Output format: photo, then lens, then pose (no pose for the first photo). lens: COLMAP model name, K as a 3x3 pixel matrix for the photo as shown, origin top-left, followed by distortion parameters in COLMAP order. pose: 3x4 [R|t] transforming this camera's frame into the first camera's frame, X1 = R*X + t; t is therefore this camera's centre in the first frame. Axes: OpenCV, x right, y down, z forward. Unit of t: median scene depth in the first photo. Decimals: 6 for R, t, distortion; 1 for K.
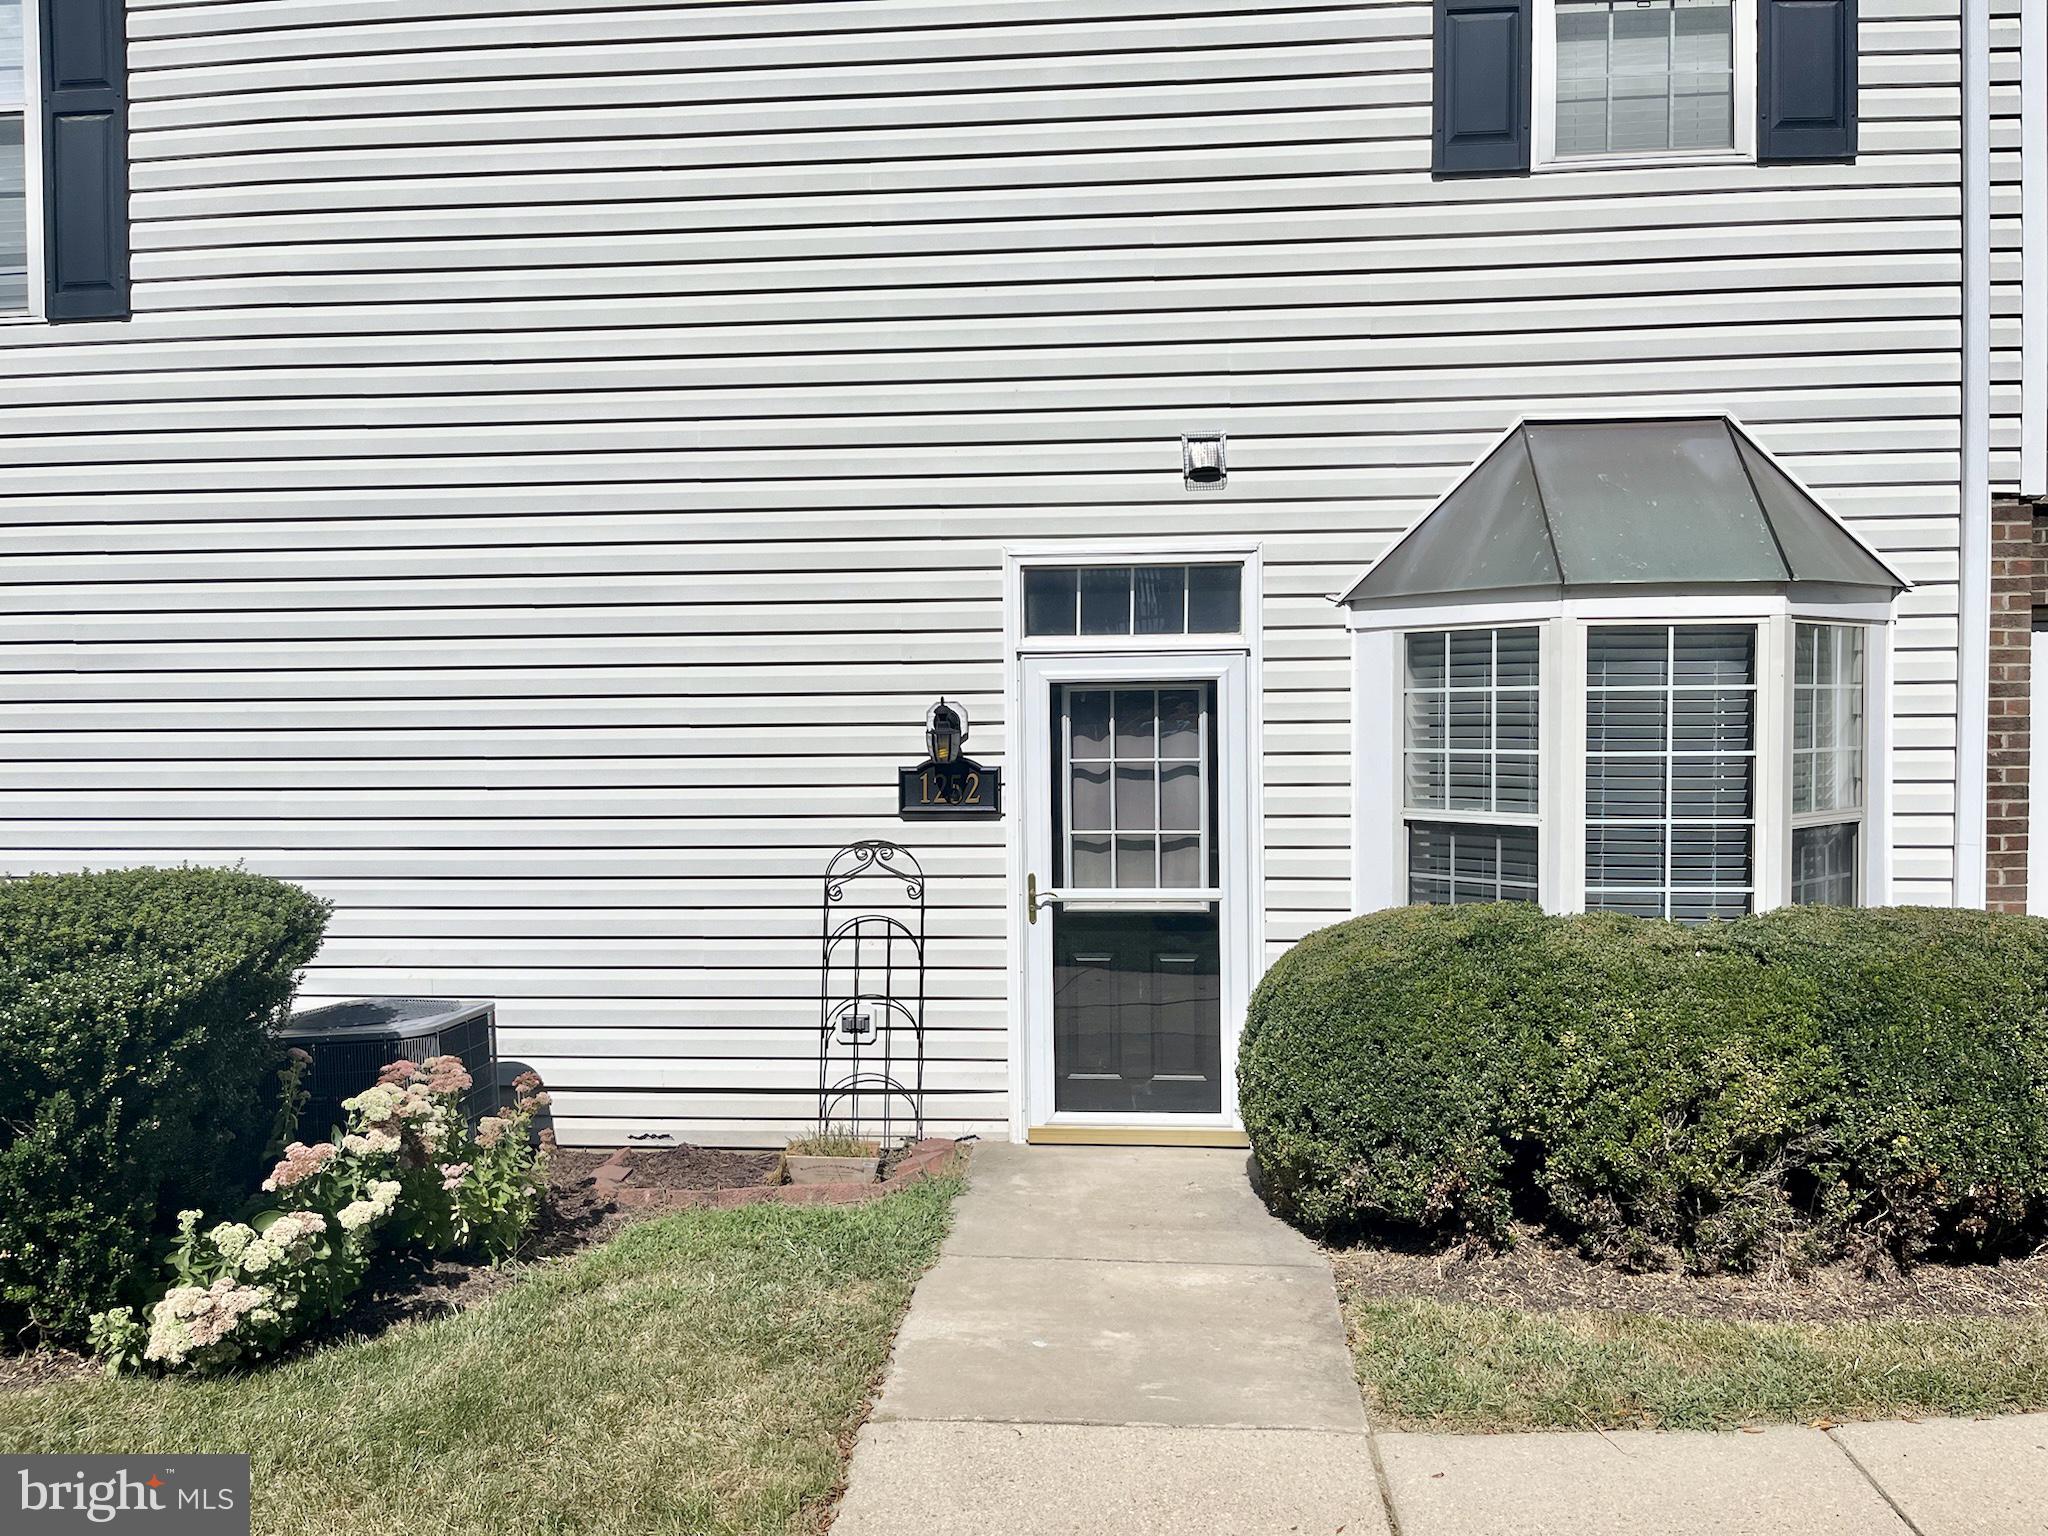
lens RADIAL K [[1565.0, 0, 1023.8], [0, 1565.0, 775.3], [0, 0, 1]] dist [0.062789, -0.090082]
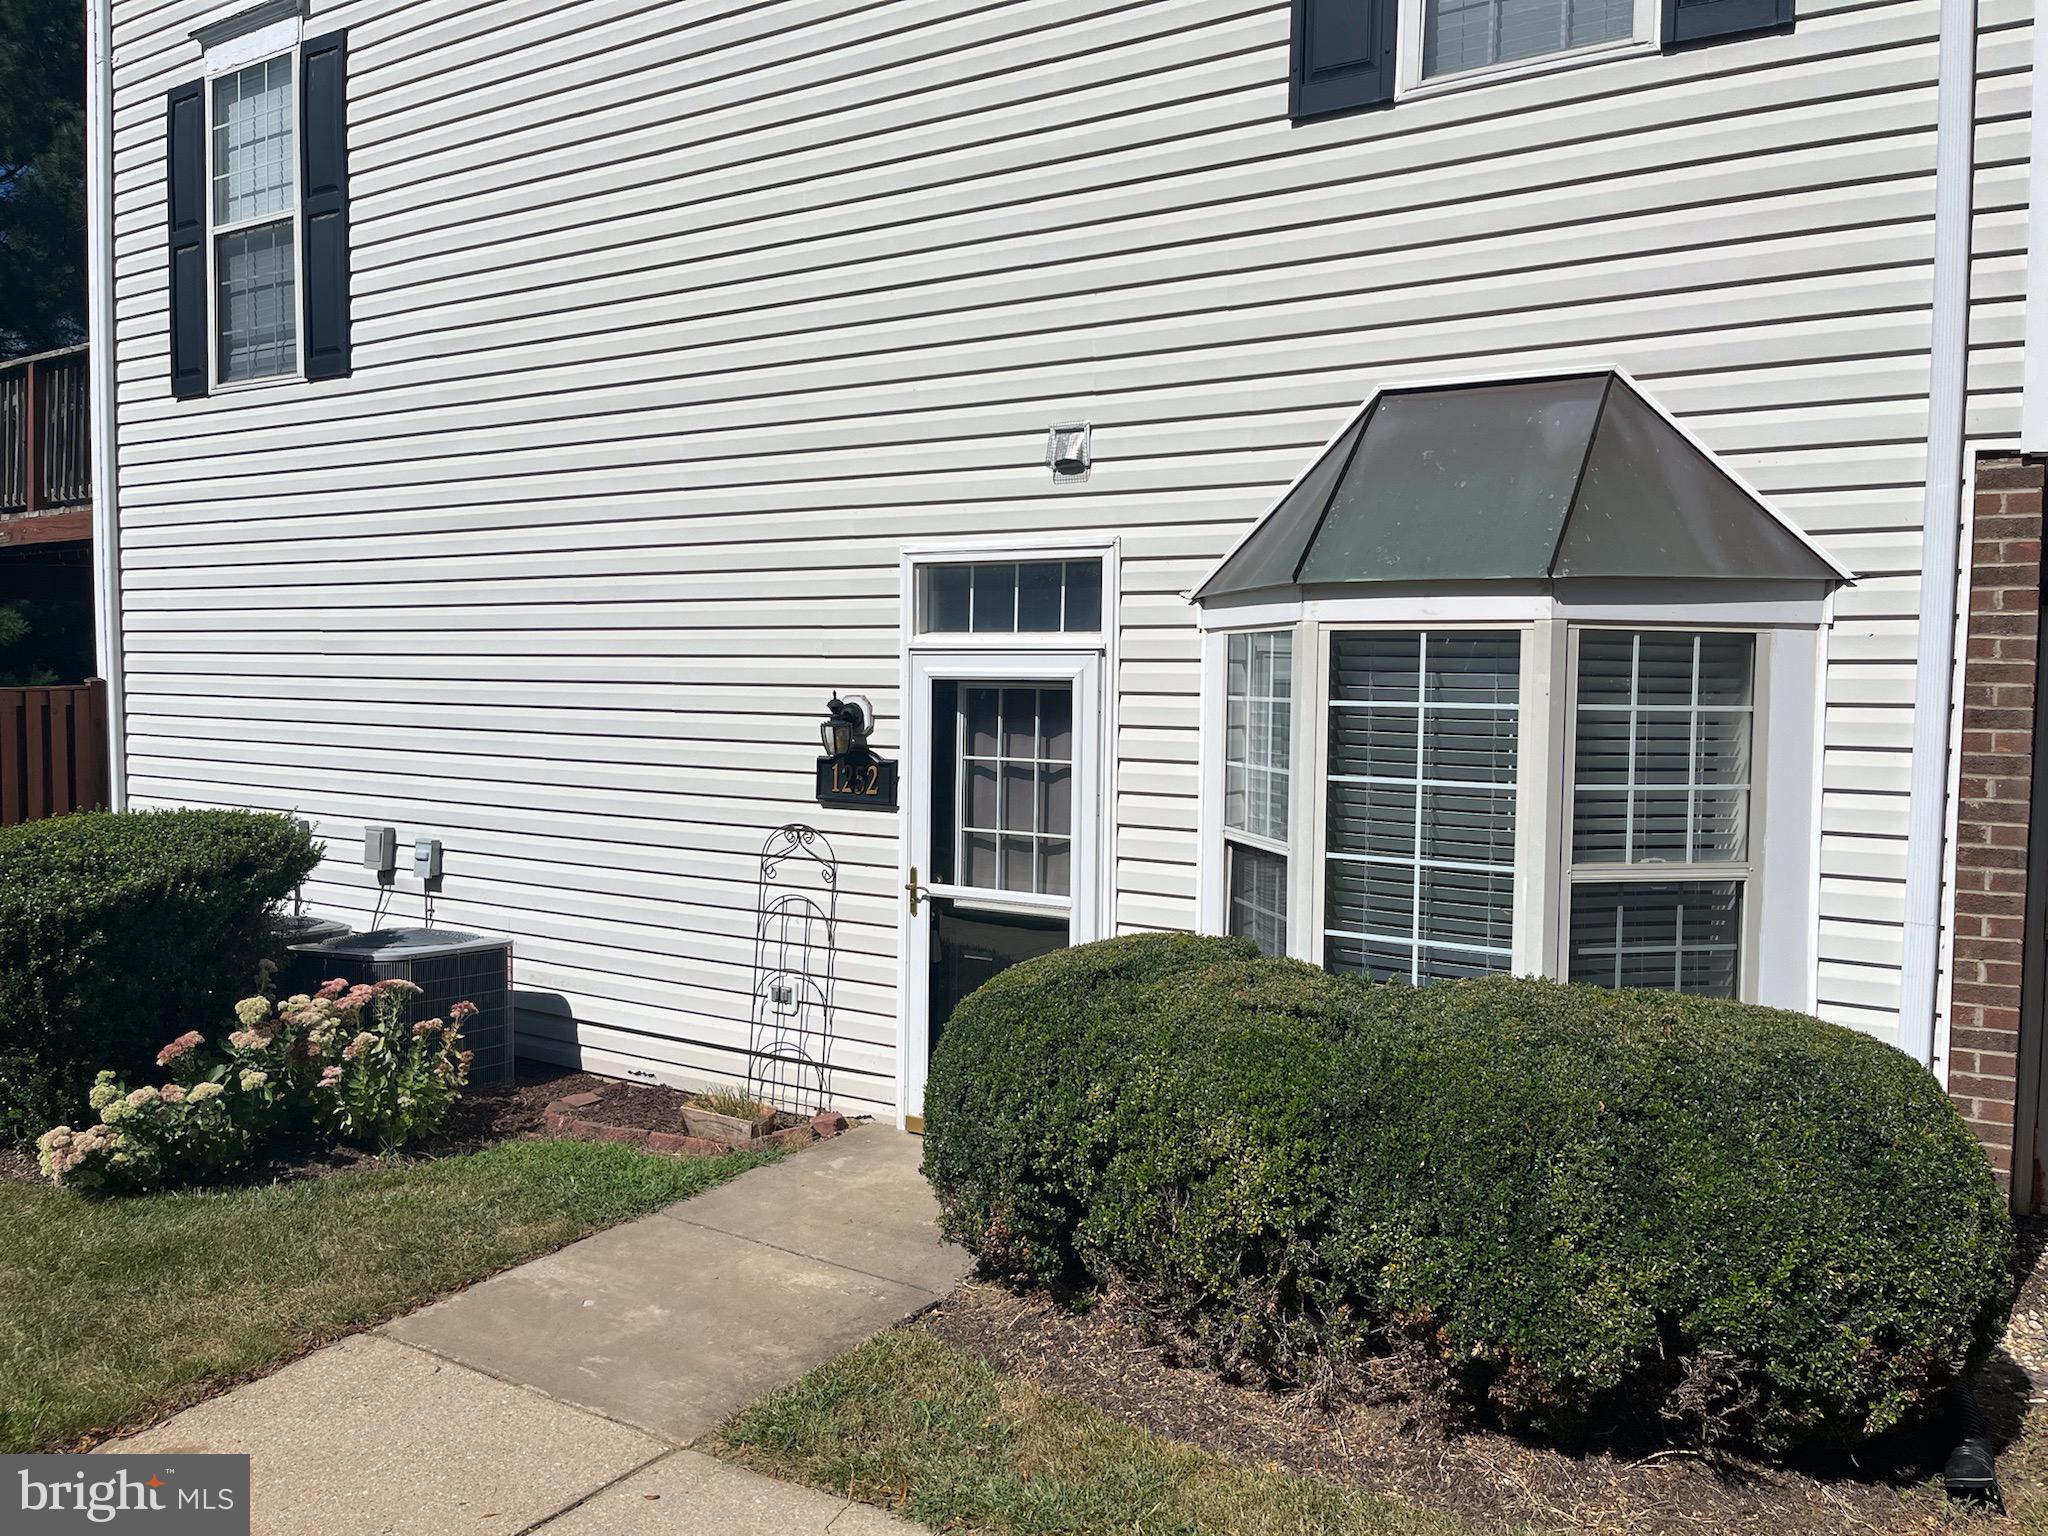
lens RADIAL K [[1554.5, 0, 1024.0], [0, 1554.5, 768.0], [0, 0, 1]] dist [0.064333, -0.085789]
pose [[0.887450, 0.048117, -0.458386, 0.538380], [-0.042334, 0.998841, 0.022889, -0.027951], [0.458956, -0.000908, 0.888458, 0.138625]]
